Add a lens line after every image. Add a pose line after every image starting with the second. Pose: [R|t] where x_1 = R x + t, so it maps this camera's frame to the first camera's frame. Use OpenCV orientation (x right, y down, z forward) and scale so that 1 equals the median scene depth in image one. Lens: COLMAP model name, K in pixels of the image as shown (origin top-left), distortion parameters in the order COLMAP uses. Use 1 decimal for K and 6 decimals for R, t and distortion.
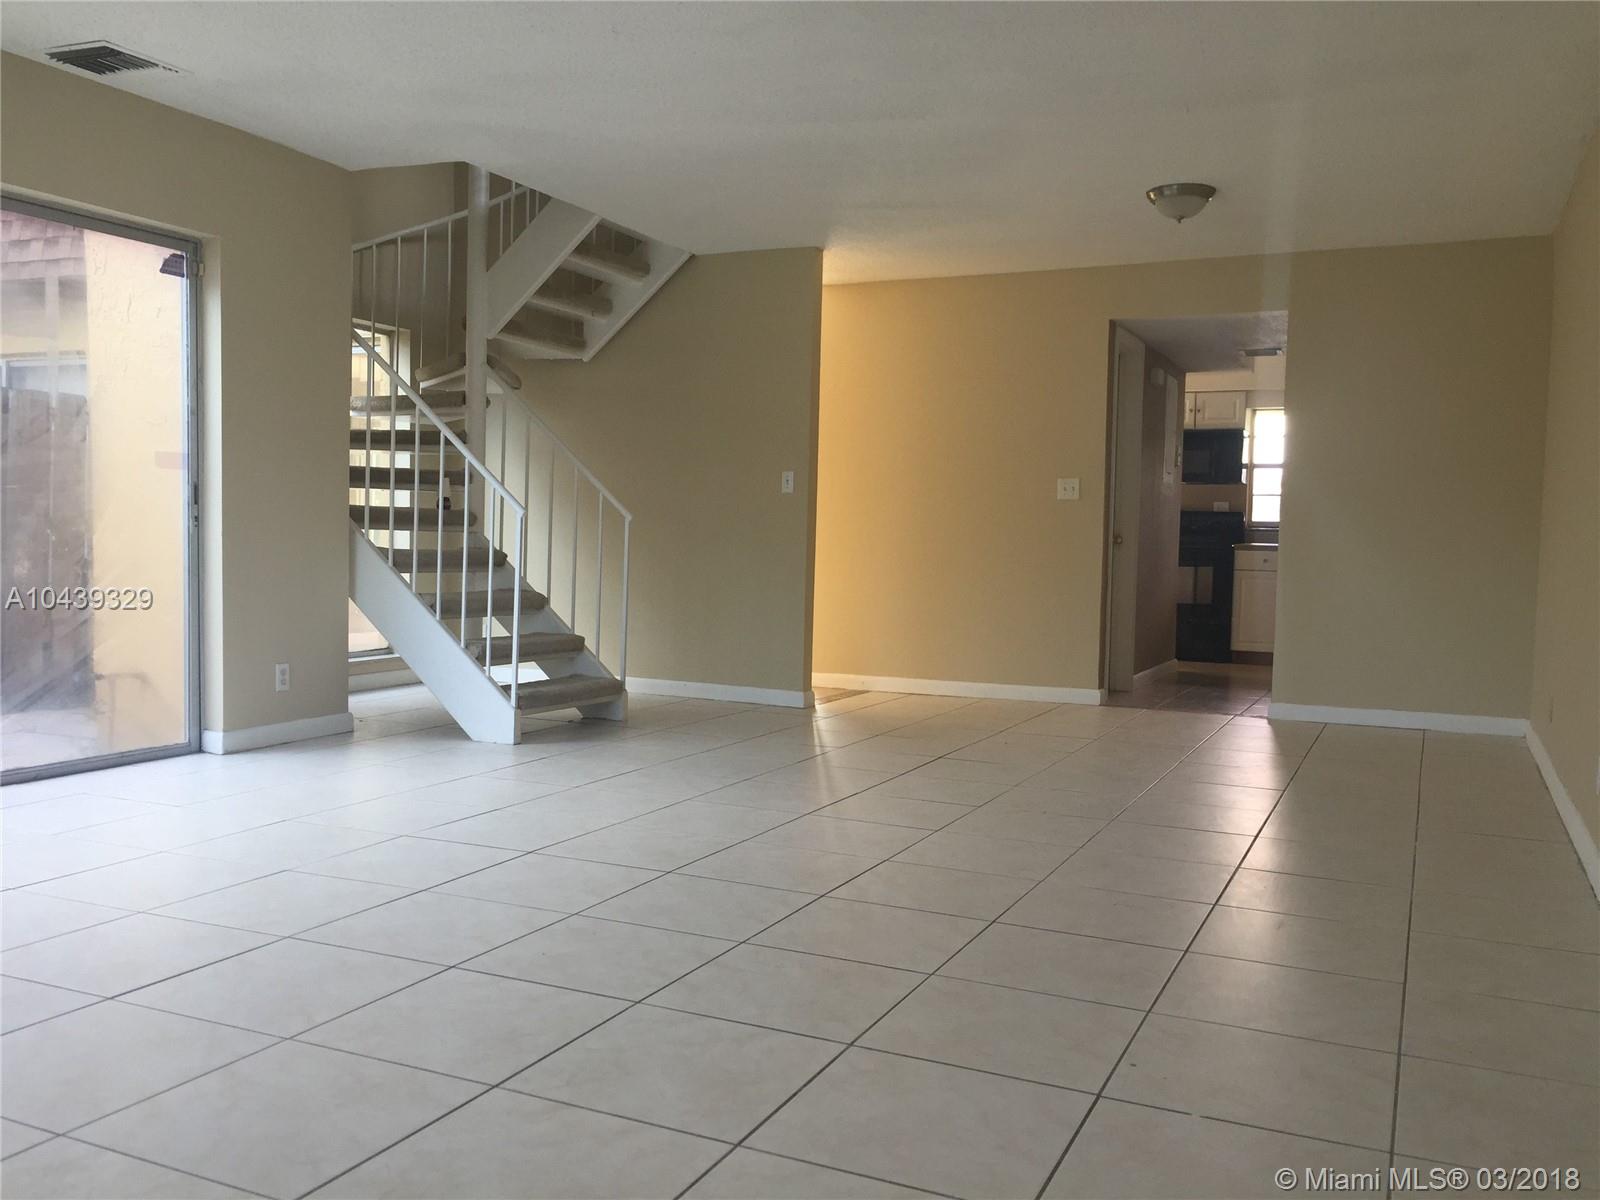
lens RADIAL K [[1344.9, 0, 800.5], [0, 1344.9, 633.1], [0, 0, 1]] dist [0.008851, 0.002745]
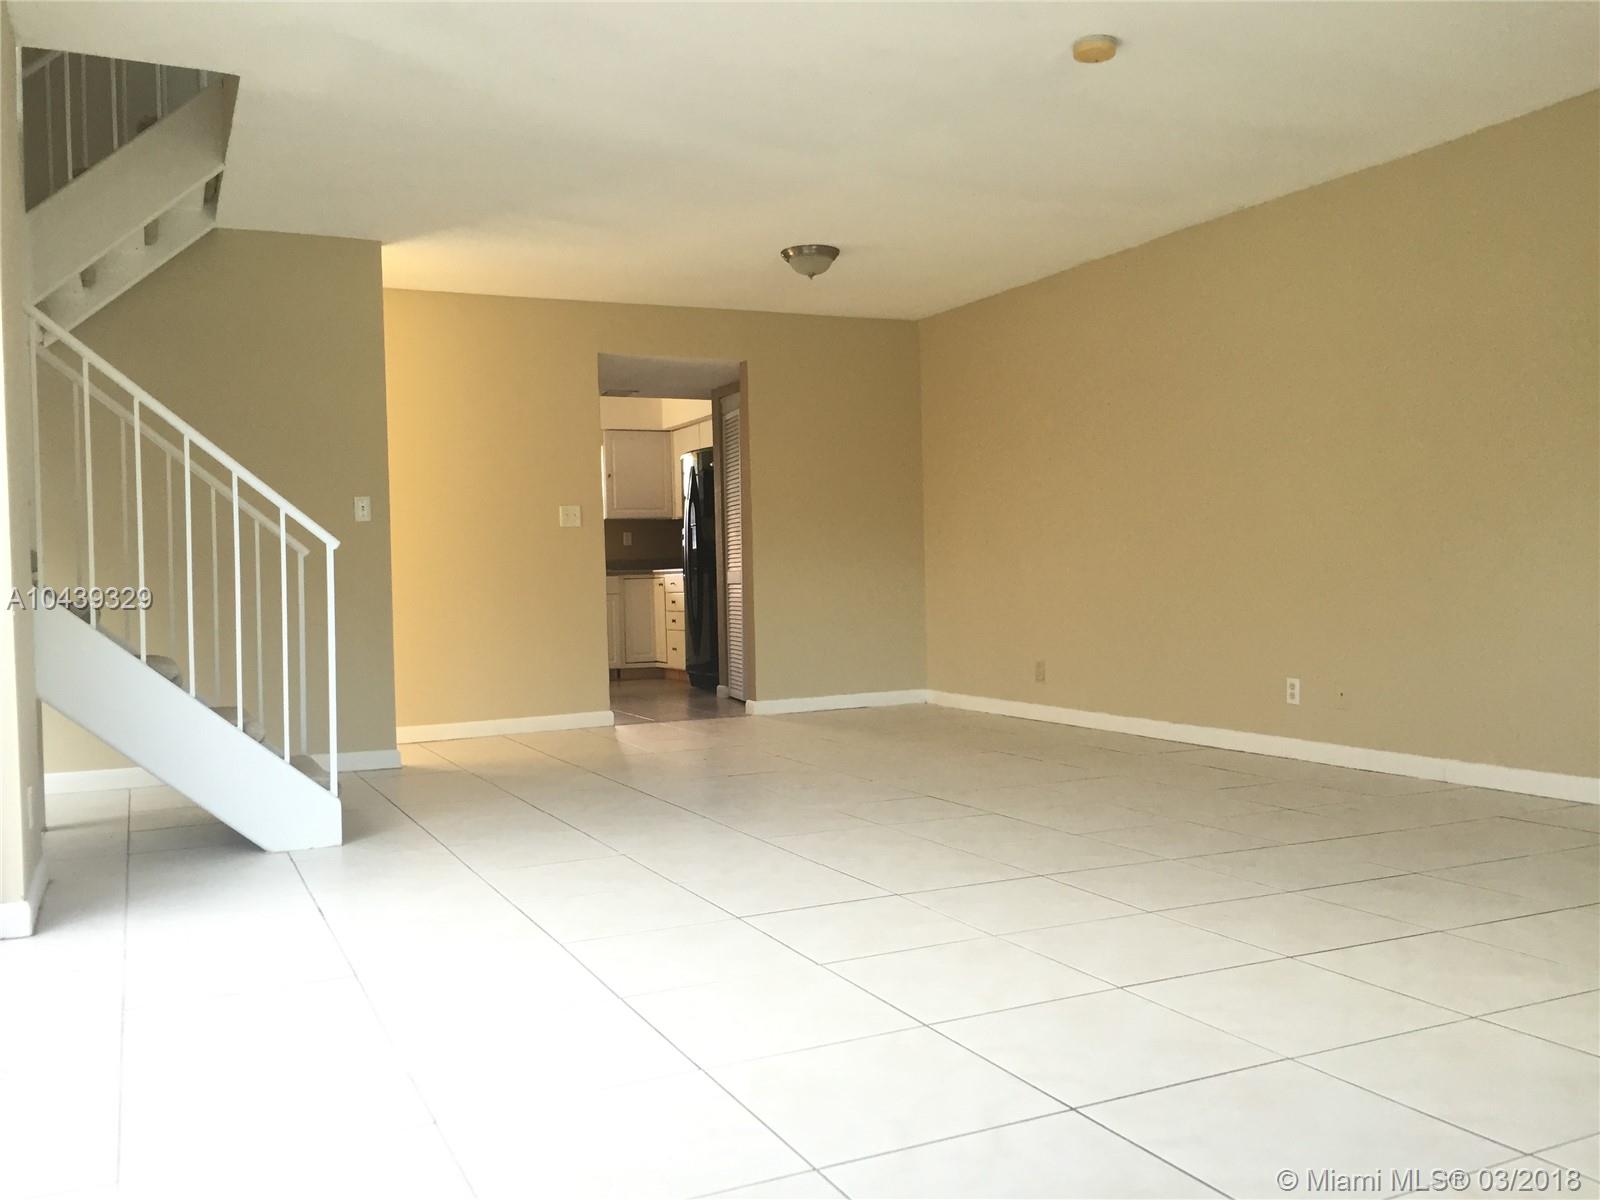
lens RADIAL K [[1380.7, 0, 800.0], [0, 1380.7, 600.0], [0, 0, 1]] dist [0.014844, 0.002519]
pose [[0.630823, -0.055078, 0.773970, -0.541981], [0.100883, 0.994833, -0.011429, -0.016840], [-0.769341, 0.085290, 0.633120, 0.238729]]
